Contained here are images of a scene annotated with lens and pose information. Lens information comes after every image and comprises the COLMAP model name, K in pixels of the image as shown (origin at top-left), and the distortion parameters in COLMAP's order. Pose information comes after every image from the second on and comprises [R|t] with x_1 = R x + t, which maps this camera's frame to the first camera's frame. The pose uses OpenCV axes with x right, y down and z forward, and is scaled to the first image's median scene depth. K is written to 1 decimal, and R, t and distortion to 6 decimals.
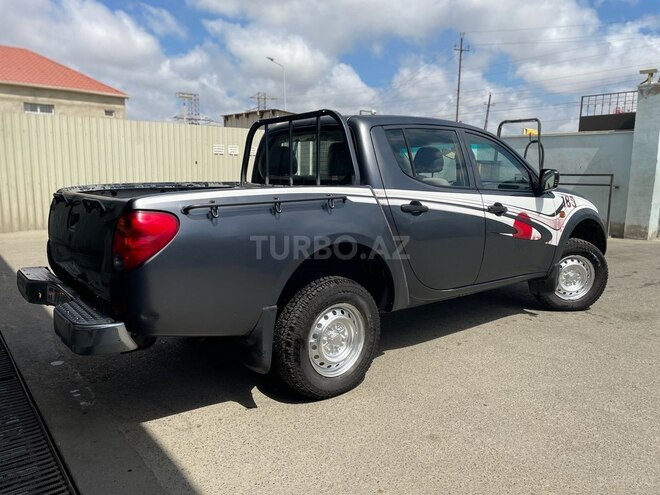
lens RADIAL K [[499.1, 0, 331.0], [0, 499.1, 245.9], [0, 0, 1]] dist [0.080083, -0.103452]
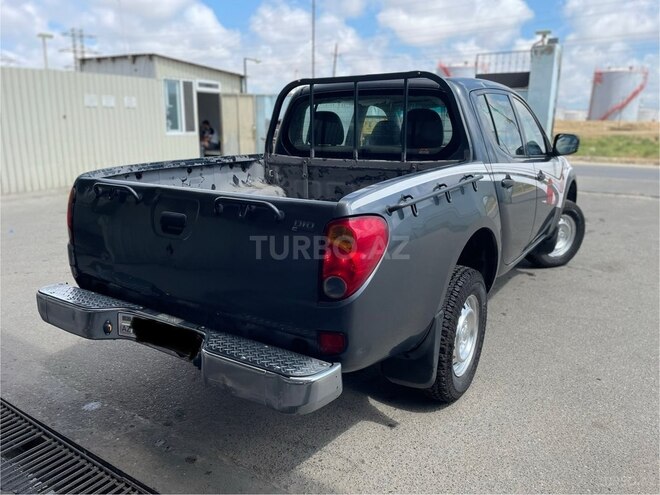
lens RADIAL K [[499.1, 0, 330.2], [0, 499.1, 247.0], [0, 0, 1]] dist [0.080083, -0.103452]
pose [[0.950859, -0.078607, 0.299481, -0.396944], [0.049100, 0.993278, 0.104819, -0.064446], [-0.305708, -0.084964, 0.948327, 0.187383]]
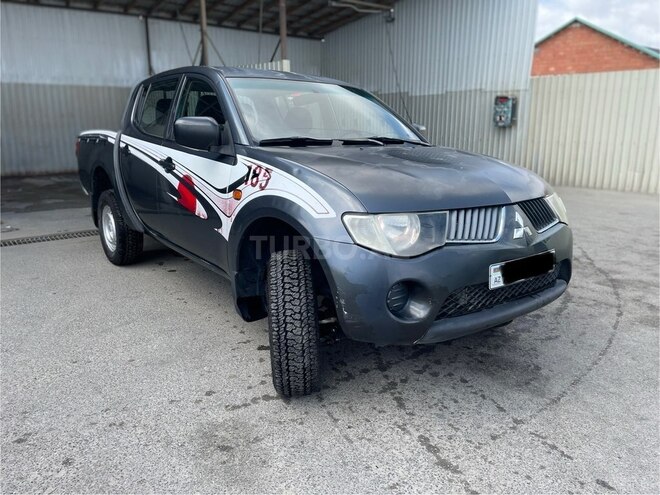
lens RADIAL K [[499.1, 0, 331.0], [0, 499.1, 243.8], [0, 0, 1]] dist [0.080083, -0.103452]
pose [[-0.009804, 0.222672, -0.974844, 1.306338], [-0.160734, 0.961863, 0.221323, -0.193318], [0.986949, 0.158861, 0.026361, 1.373589]]
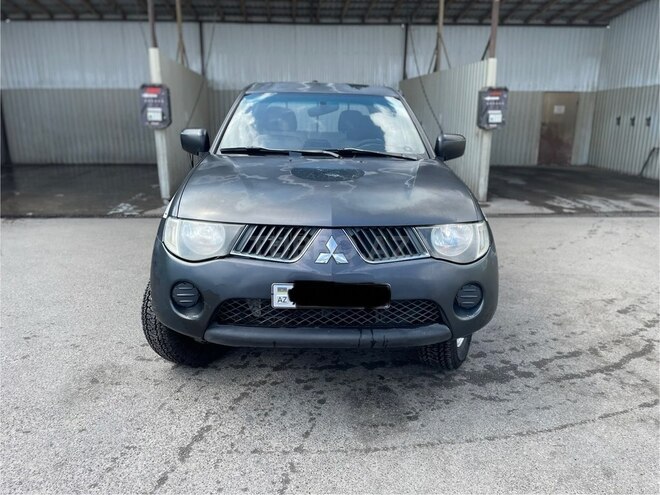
lens RADIAL K [[499.1, 0, 333.4], [0, 499.1, 245.6], [0, 0, 1]] dist [0.080083, -0.103452]
pose [[-0.591663, 0.184439, -0.784804, 1.144886], [-0.139202, 0.935484, 0.324795, -0.315597], [0.794076, 0.301416, -0.527817, 1.946669]]
